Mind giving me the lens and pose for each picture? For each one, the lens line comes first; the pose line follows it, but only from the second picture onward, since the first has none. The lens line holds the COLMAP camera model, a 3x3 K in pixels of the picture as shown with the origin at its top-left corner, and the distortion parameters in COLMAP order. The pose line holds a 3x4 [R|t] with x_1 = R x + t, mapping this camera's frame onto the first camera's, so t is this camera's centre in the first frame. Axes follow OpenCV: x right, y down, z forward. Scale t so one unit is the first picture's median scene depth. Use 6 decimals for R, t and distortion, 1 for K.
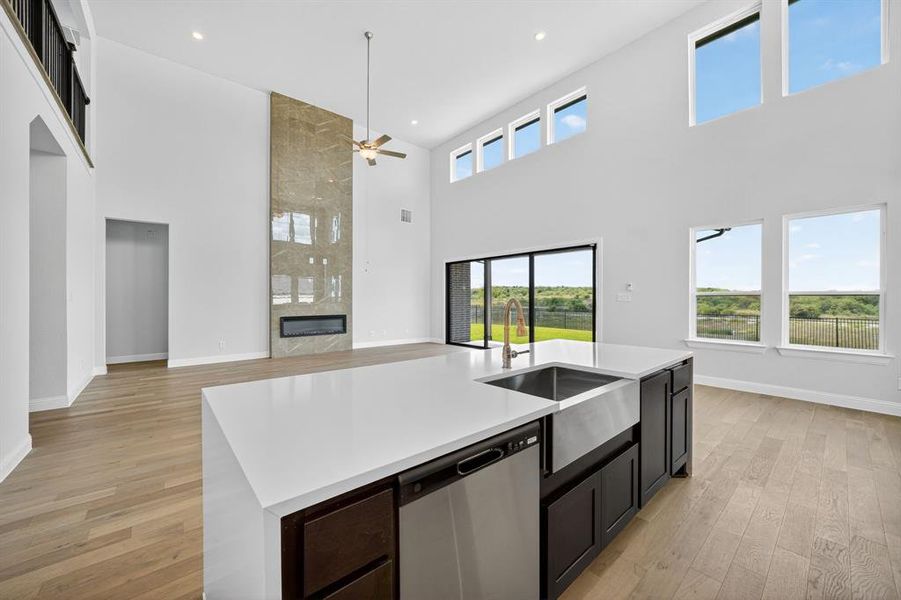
lens RADIAL K [[343.6, 0, 456.2], [0, 343.6, 299.7], [0, 0, 1]] dist [-0.000513, 0.000050]
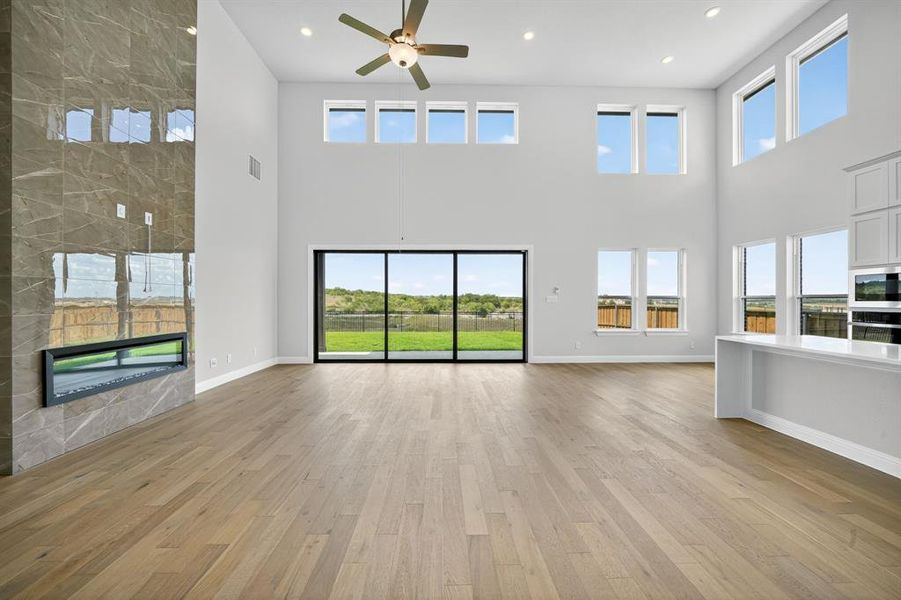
lens RADIAL K [[329.5, 0, 450.5], [0, 329.5, 300.0], [0, 0, 1]] dist [-0.000531, 0.000040]
pose [[0.645156, -0.000006, 0.764051, -0.454464], [0.001795, 0.999997, -0.001507, -0.001659], [-0.764049, 0.002344, 0.645154, 0.409161]]
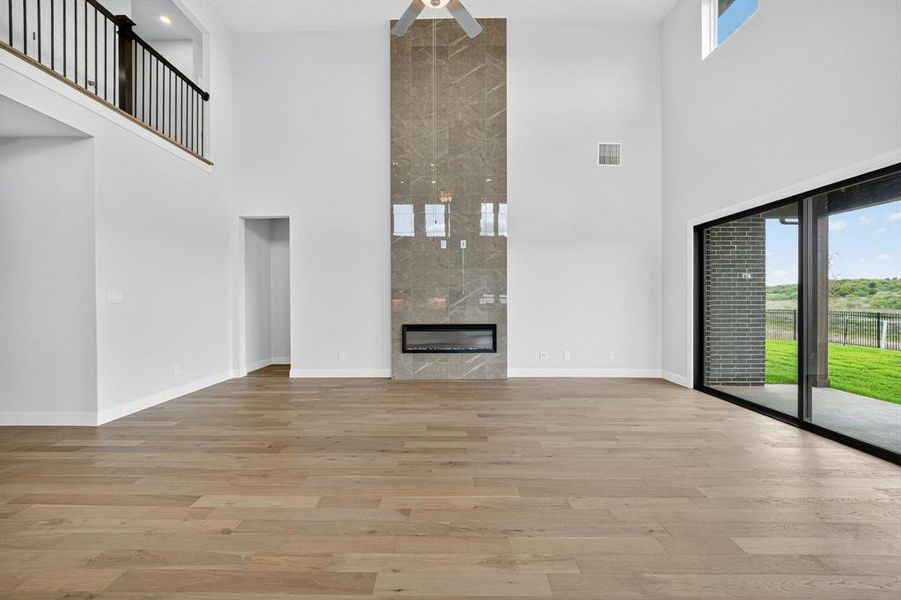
lens RADIAL K [[349.5, 0, 451.4], [0, 349.5, 303.4], [0, 0, 1]] dist [-0.000698, 0.000033]
pose [[0.746285, -0.000099, -0.665627, 0.056137], [0.004425, 0.999979, 0.004813, 0.001720], [0.665612, -0.006537, 0.746269, 0.468769]]
